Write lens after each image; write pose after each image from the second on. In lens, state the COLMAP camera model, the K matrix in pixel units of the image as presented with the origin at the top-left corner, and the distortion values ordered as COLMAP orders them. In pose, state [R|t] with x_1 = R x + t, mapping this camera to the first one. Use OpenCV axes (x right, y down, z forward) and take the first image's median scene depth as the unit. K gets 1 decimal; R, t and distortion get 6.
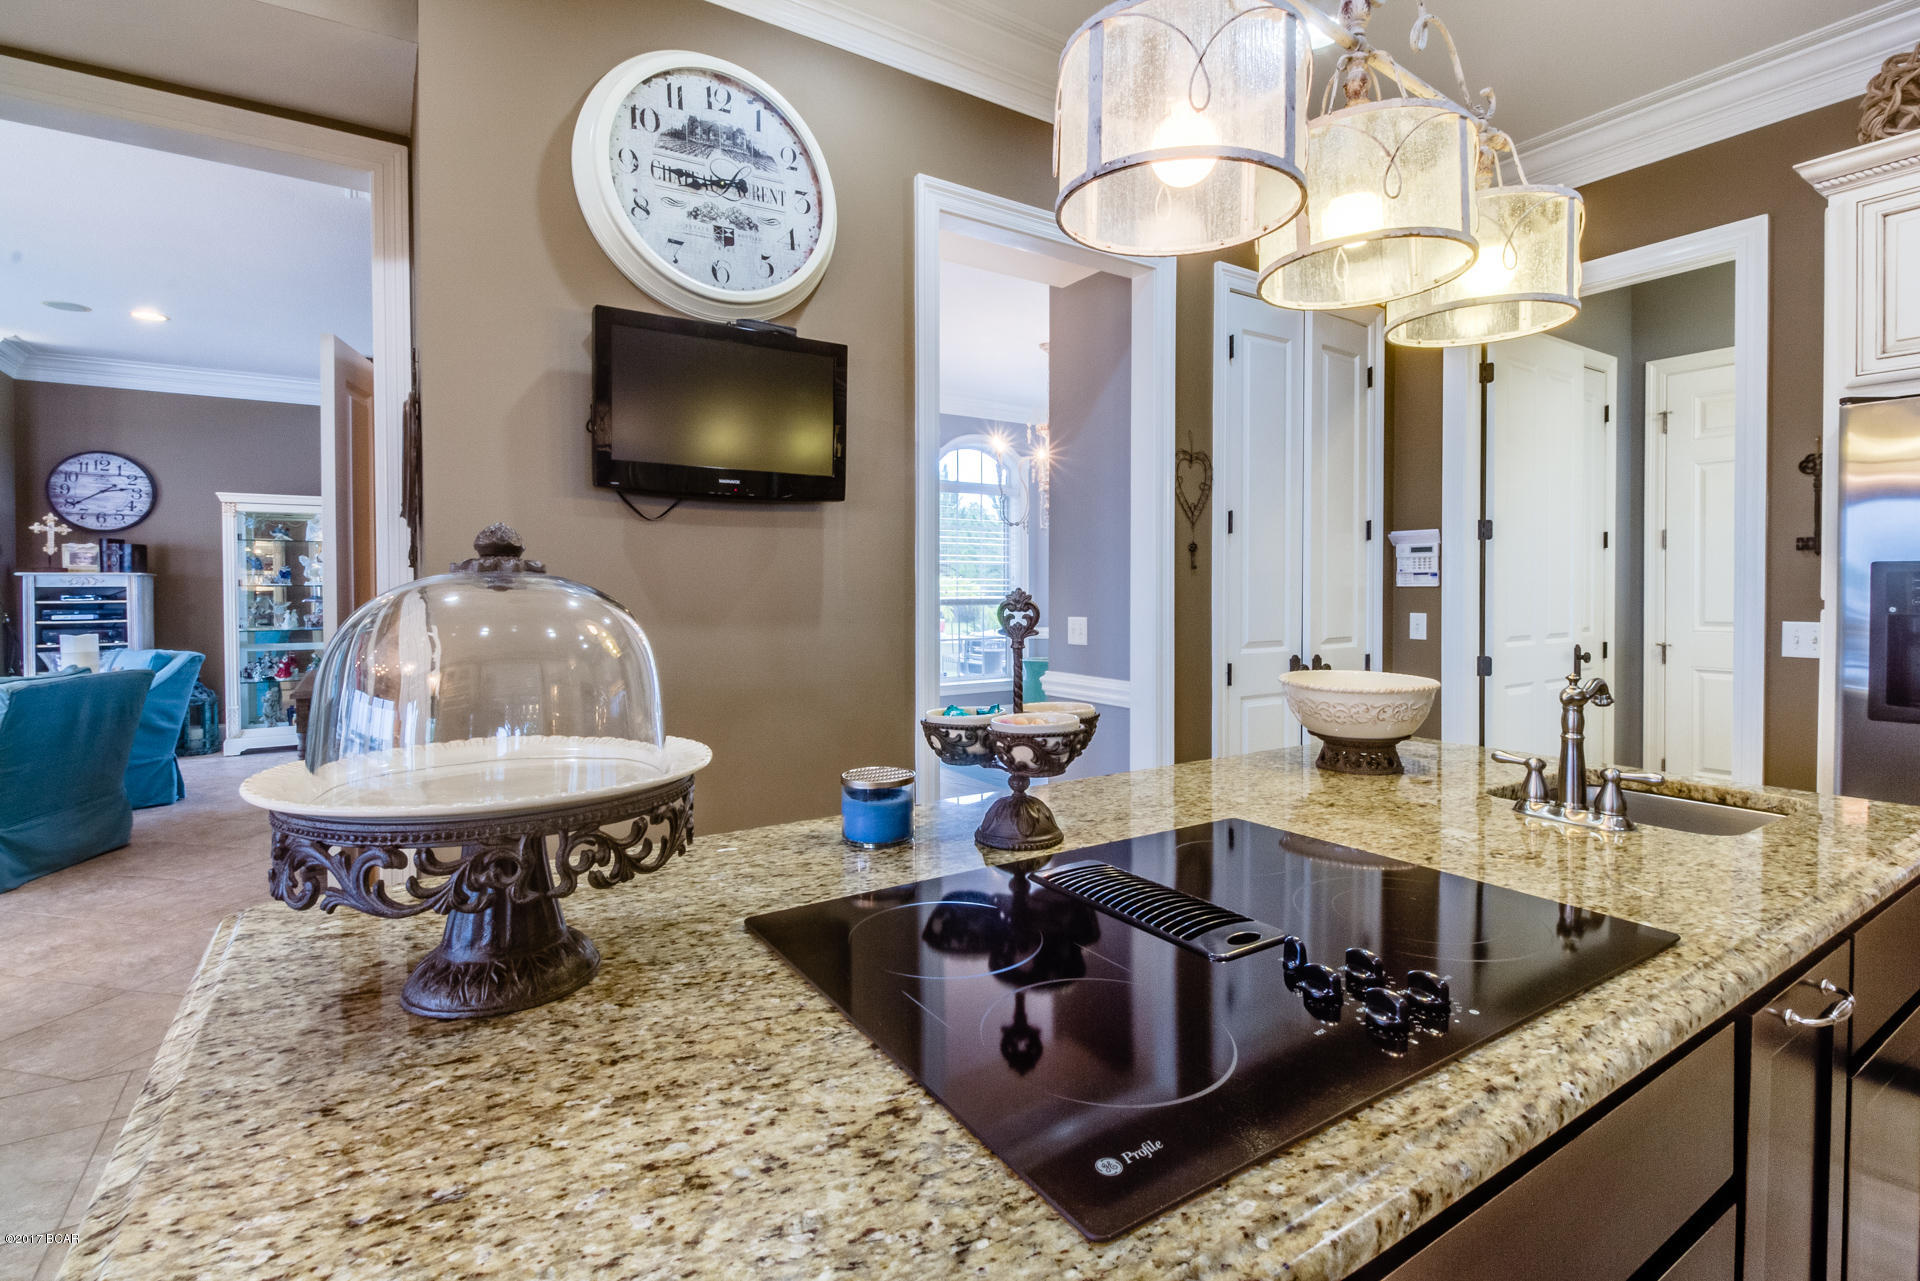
lens RADIAL K [[892.6, 0, 983.9], [0, 892.6, 601.0], [0, 0, 1]] dist [0.008987, -0.000701]
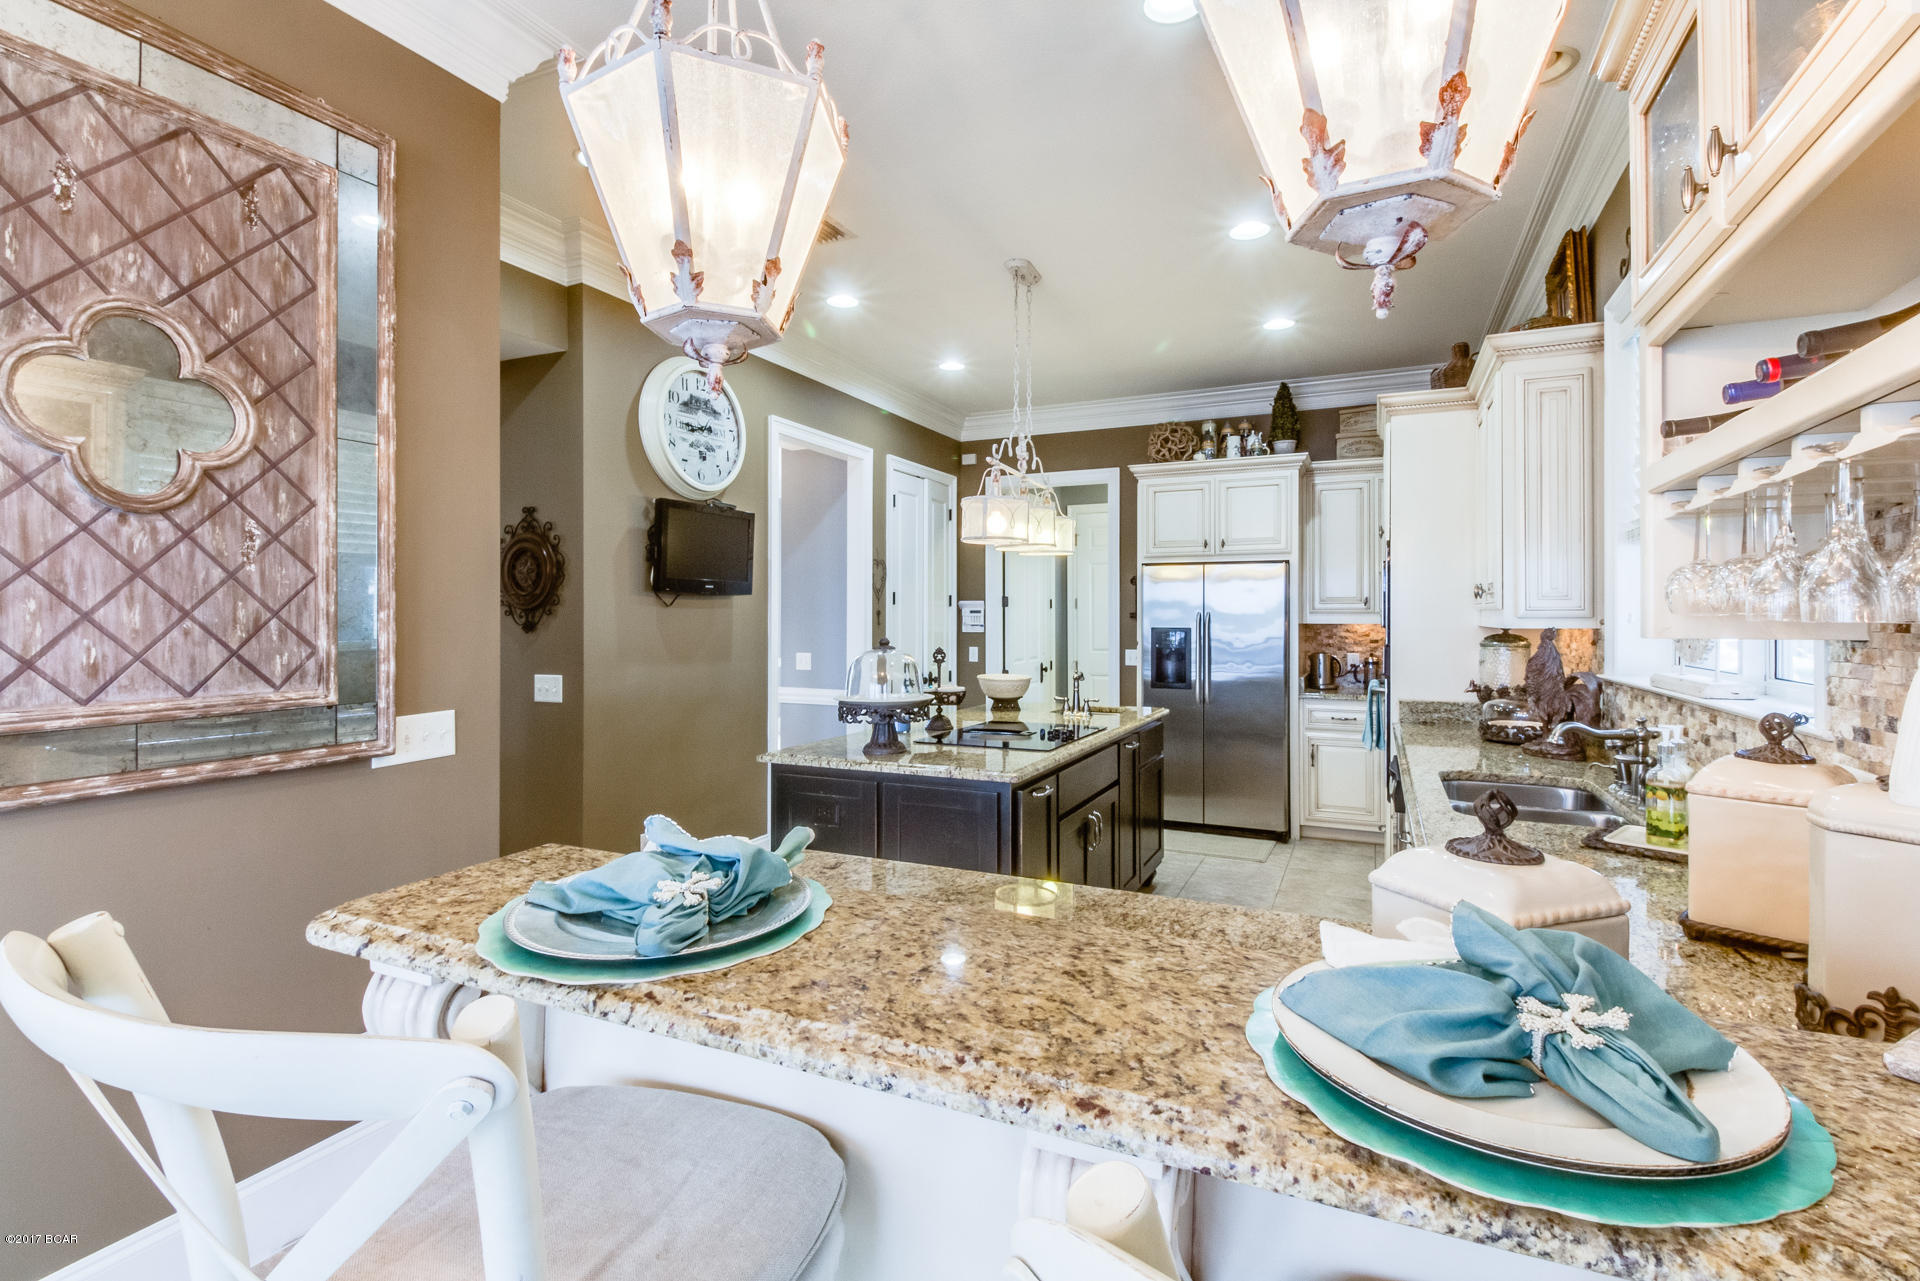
lens RADIAL K [[927.8, 0, 960.1], [0, 927.8, 629.8], [0, 0, 1]] dist [0.026411, -0.016402]
pose [[0.851432, -0.003331, 0.524454, -0.824911], [0.001697, 0.999992, 0.003595, -0.044400], [-0.524462, -0.002170, 0.851431, -0.923093]]
